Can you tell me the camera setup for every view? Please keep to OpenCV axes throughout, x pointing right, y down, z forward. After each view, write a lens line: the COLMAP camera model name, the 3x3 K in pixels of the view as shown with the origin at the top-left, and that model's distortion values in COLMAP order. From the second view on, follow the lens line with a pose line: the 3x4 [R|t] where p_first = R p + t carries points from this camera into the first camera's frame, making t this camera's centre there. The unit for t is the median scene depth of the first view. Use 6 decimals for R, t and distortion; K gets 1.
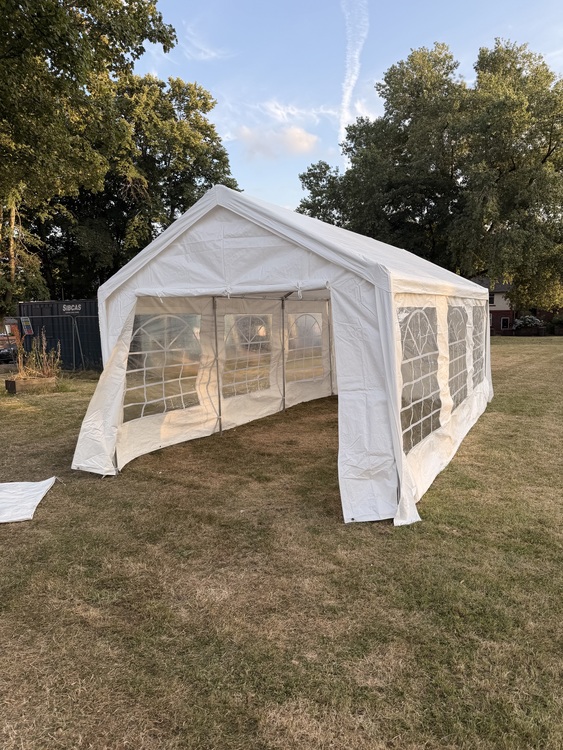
lens RADIAL K [[517.8, 0, 281.5], [0, 517.8, 375.0], [0, 0, 1]] dist [0.053398, -0.053822]
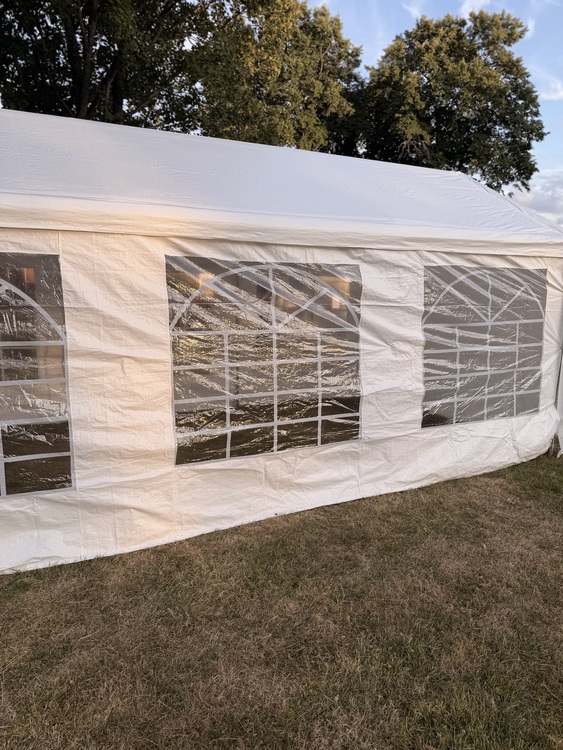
lens RADIAL K [[517.8, 0, 281.5], [0, 517.8, 375.0], [0, 0, 1]] dist [0.053398, -0.053822]
pose [[0.825009, 0.130465, -0.549853, 0.087937], [-0.098067, 0.991276, 0.088062, -0.008849], [0.556546, -0.018729, 0.830606, 0.077355]]
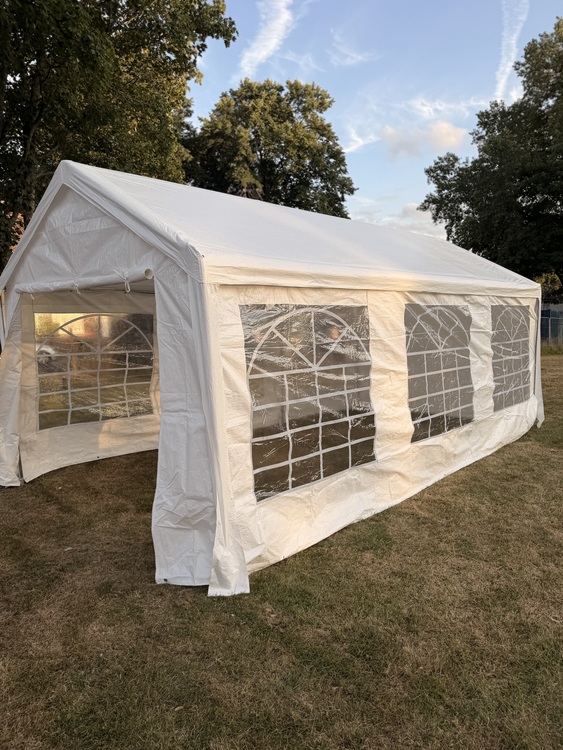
lens RADIAL K [[517.8, 0, 281.5], [0, 517.8, 375.0], [0, 0, 1]] dist [0.053398, -0.053822]
pose [[0.967340, 0.033445, -0.251265, 0.046760], [-0.034420, 0.999407, 0.000513, -0.002922], [0.251133, 0.008152, 0.967918, 0.028508]]
